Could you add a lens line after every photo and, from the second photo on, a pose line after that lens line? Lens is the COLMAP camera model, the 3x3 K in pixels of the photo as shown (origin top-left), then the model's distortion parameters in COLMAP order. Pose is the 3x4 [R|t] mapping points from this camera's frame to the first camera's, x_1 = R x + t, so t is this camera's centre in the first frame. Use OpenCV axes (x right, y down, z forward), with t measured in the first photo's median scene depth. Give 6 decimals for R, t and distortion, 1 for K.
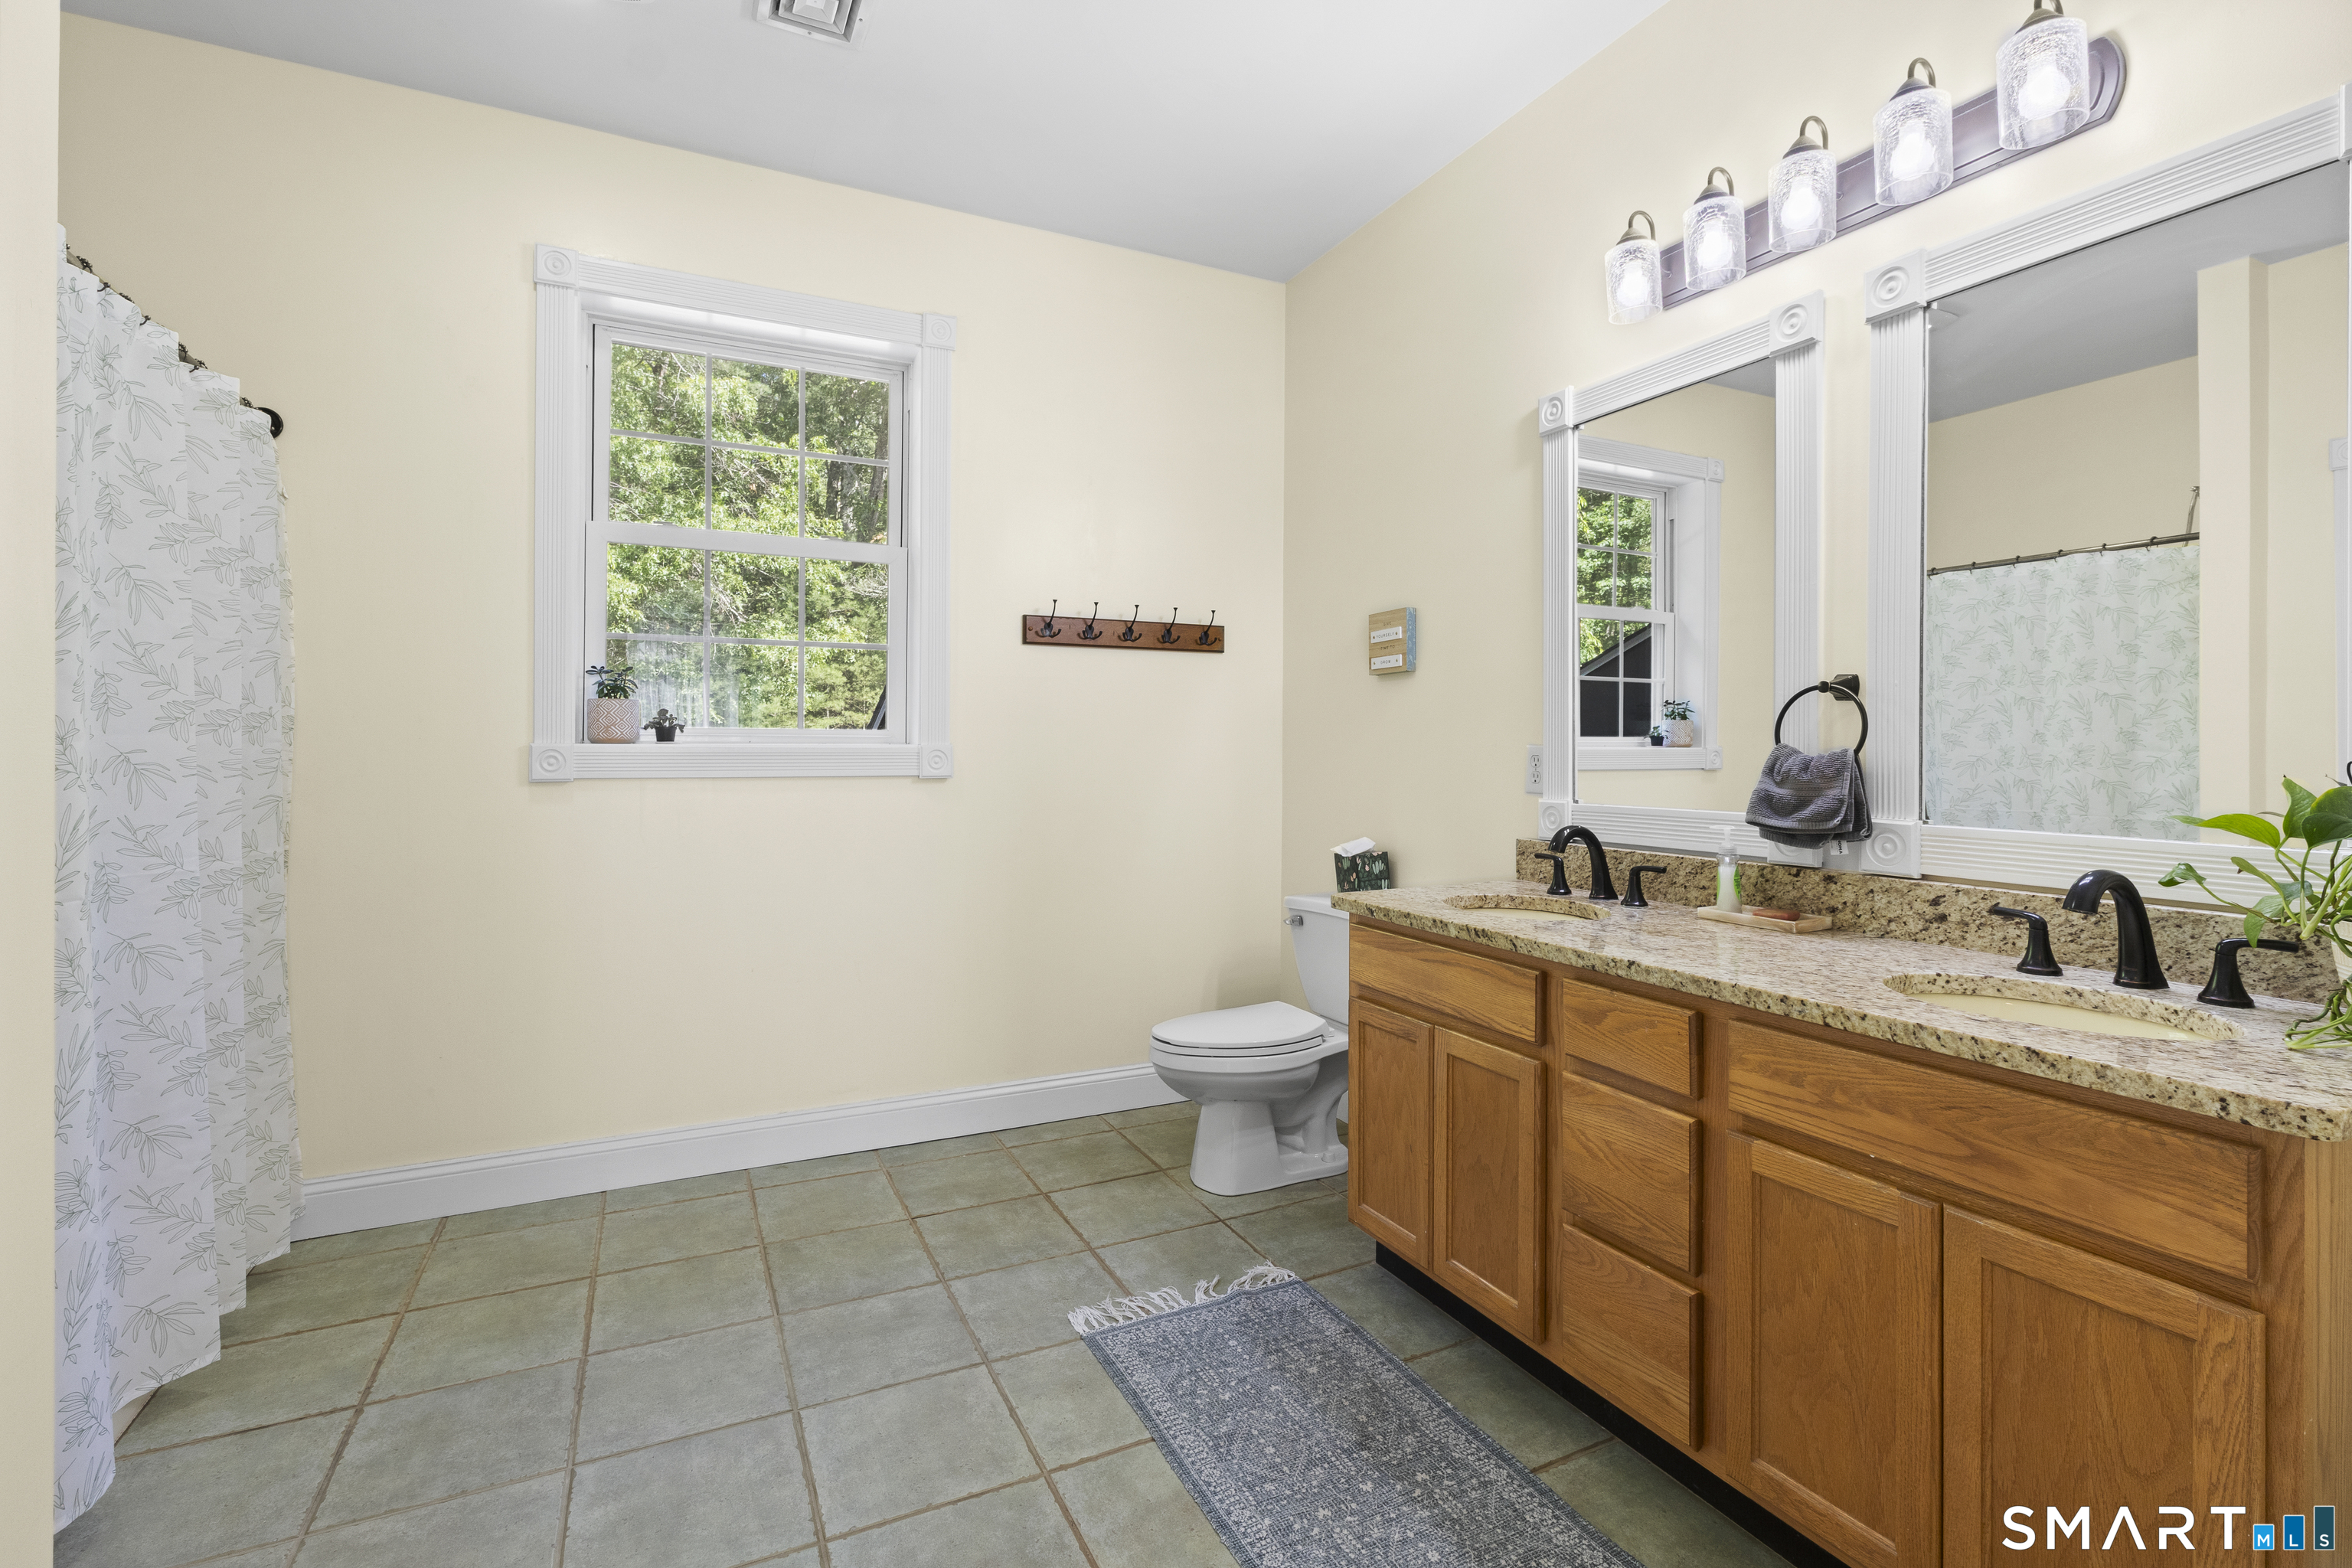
lens RADIAL K [[1089.4, 0, 1195.2], [0, 1089.4, 743.6], [0, 0, 1]] dist [-0.004381, 0.000468]
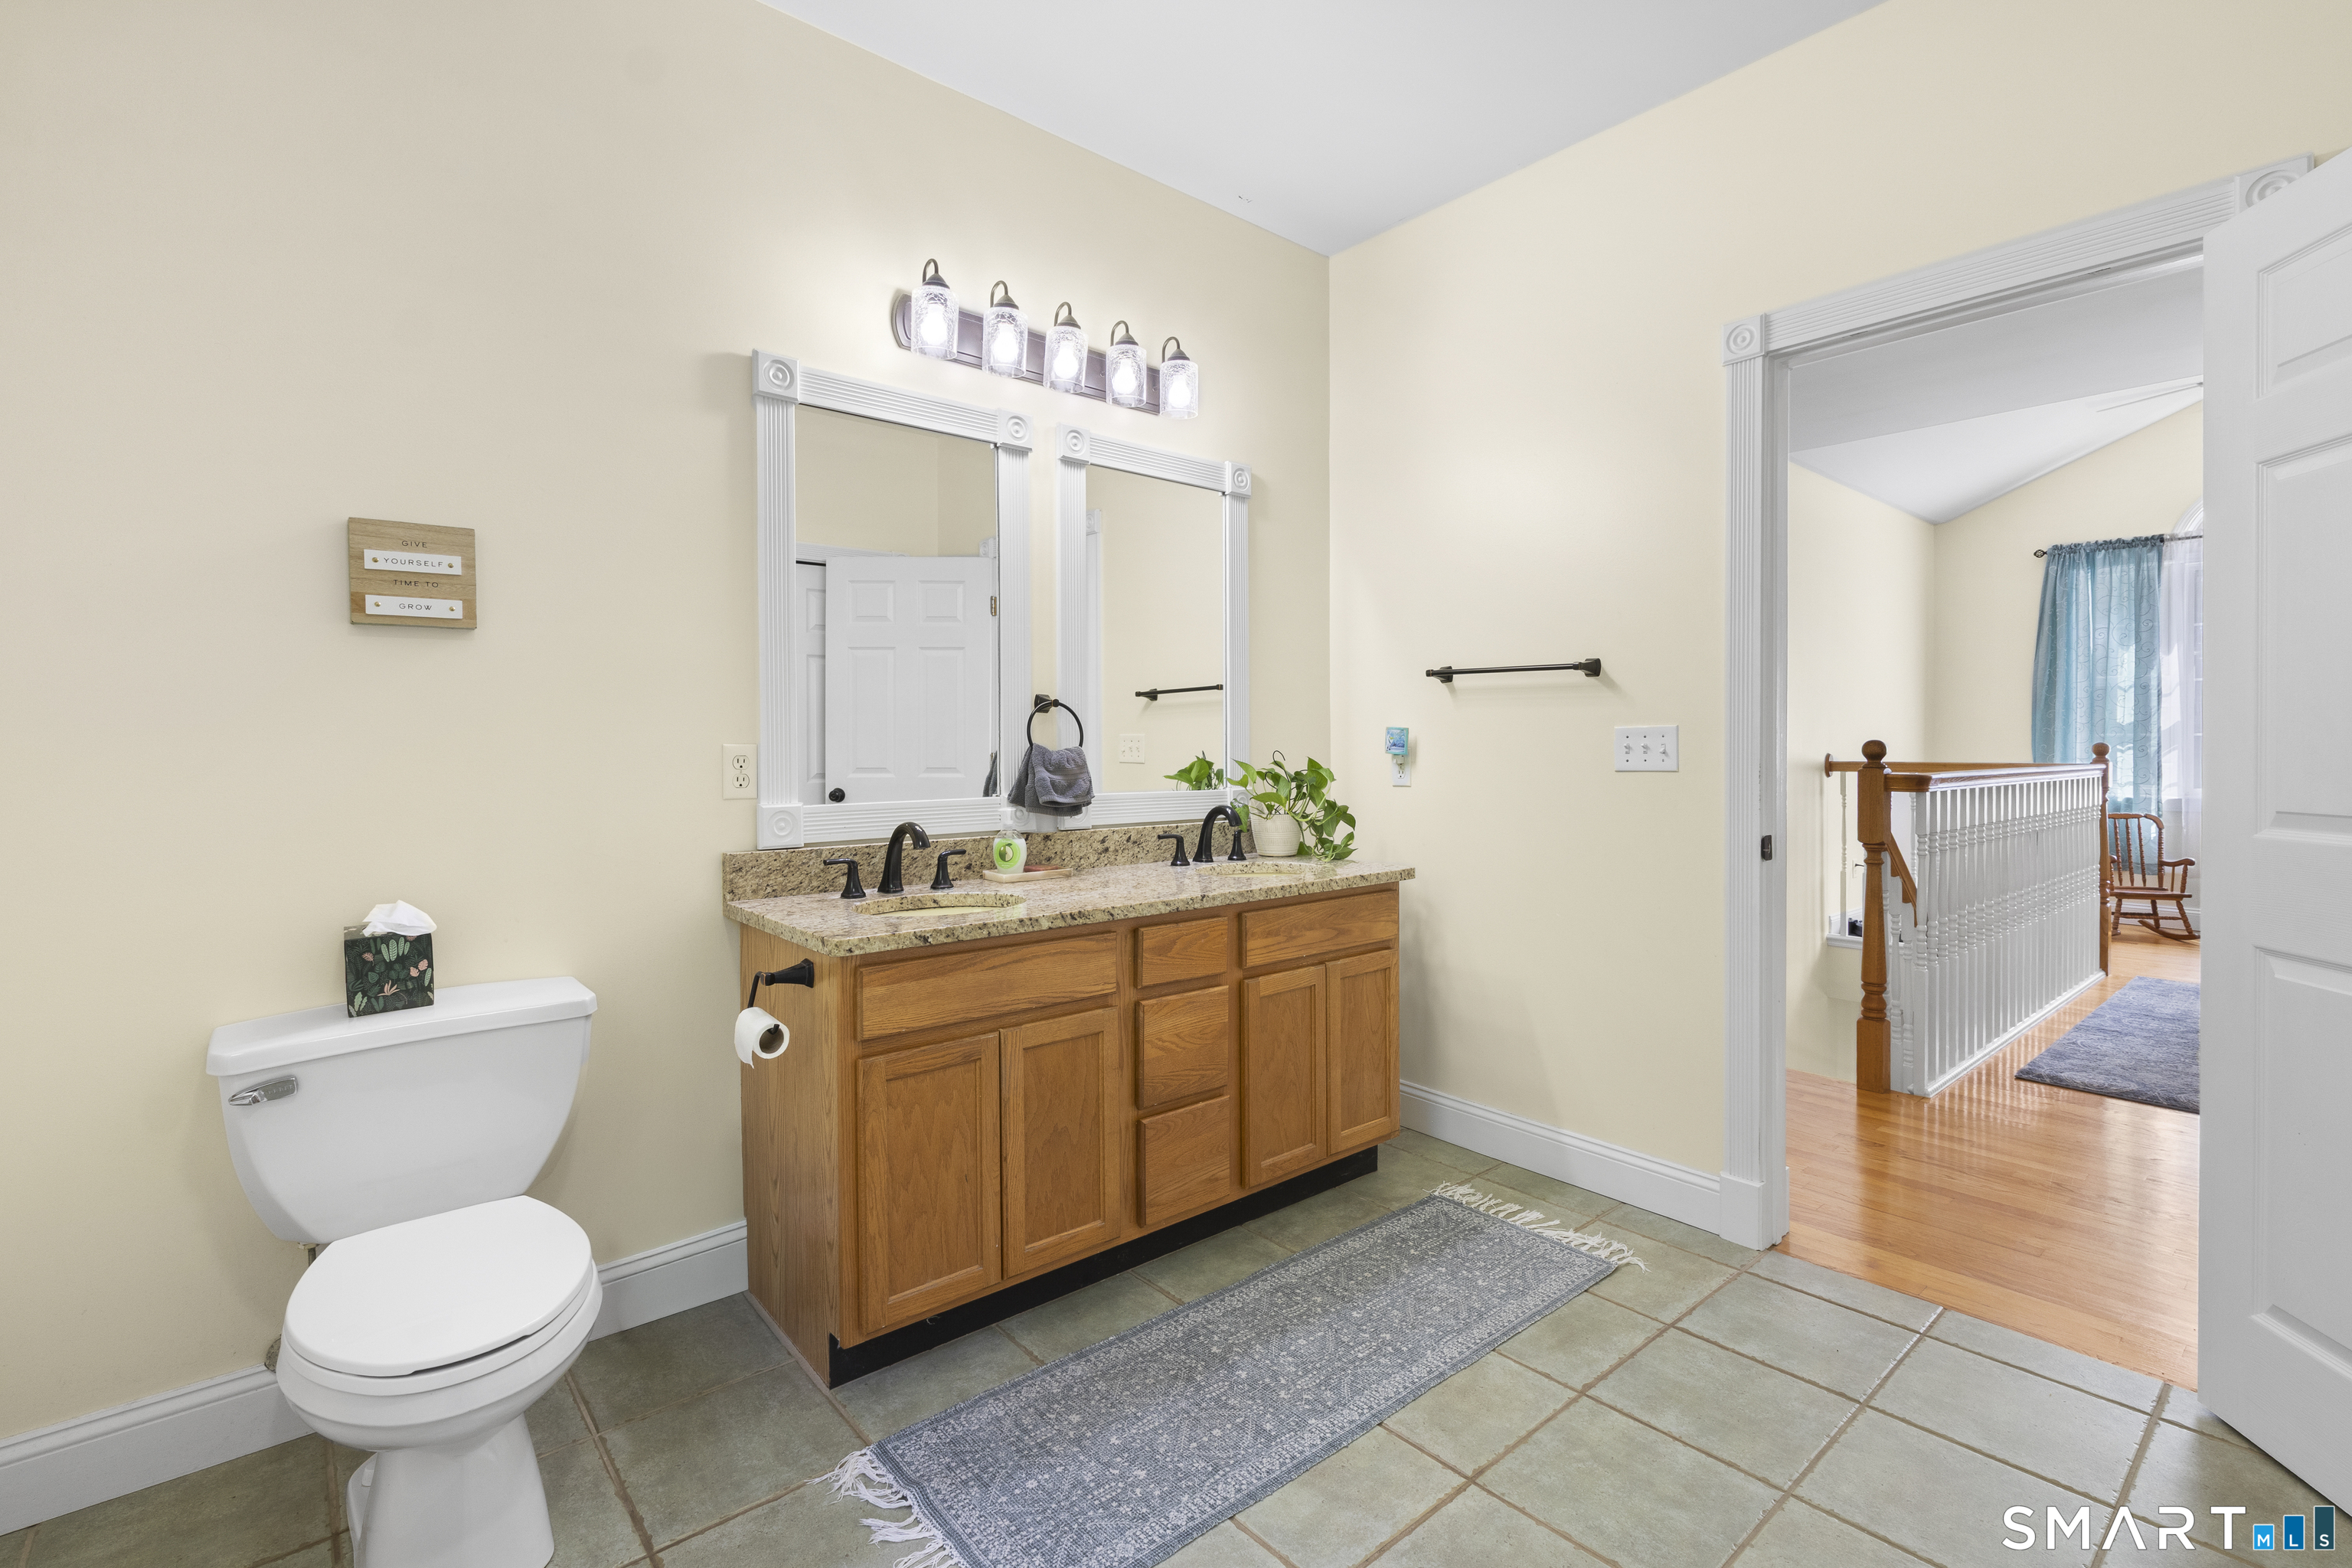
lens RADIAL K [[1089.4, 0, 1170.7], [0, 1089.4, 758.3], [0, 0, 1]] dist [-0.004381, 0.000468]
pose [[-0.253984, -0.013959, 0.967108, -0.852749], [-0.002107, 0.999901, 0.013879, -0.000159], [-0.967206, 0.001488, -0.253988, 1.229100]]
